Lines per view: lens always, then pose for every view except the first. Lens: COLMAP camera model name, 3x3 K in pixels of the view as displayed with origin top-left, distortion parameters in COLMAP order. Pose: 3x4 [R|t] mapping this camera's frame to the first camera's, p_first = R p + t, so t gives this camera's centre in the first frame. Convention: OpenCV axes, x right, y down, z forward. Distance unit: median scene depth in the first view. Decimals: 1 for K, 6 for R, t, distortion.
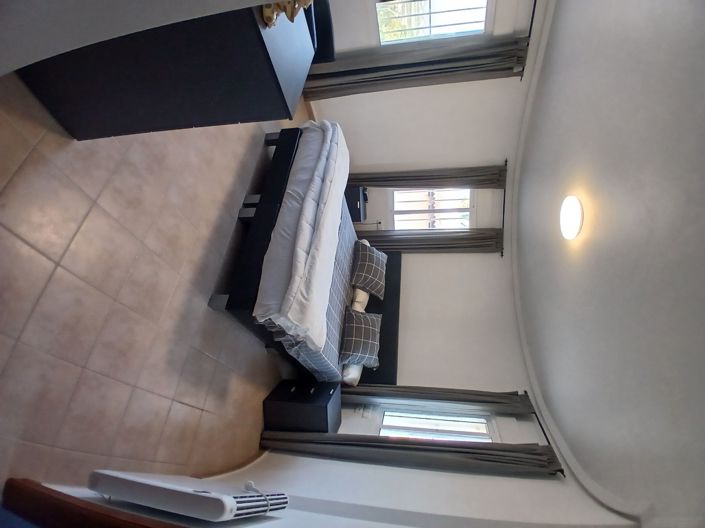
lens RADIAL K [[354.8, 0, 353.1], [0, 354.8, 269.8], [0, 0, 1]] dist [0.000895, -0.044930]
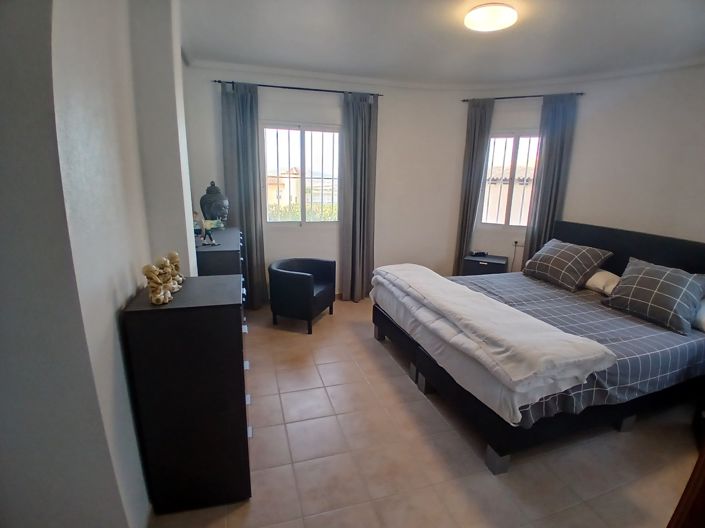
lens RADIAL K [[354.8, 0, 353.1], [0, 354.8, 269.8], [0, 0, 1]] dist [0.000895, -0.044930]
pose [[0.160860, -0.982938, -0.089199, 0.040765], [0.740453, 0.179943, -0.647572, 0.240009], [0.652574, 0.038121, 0.756765, 0.168419]]
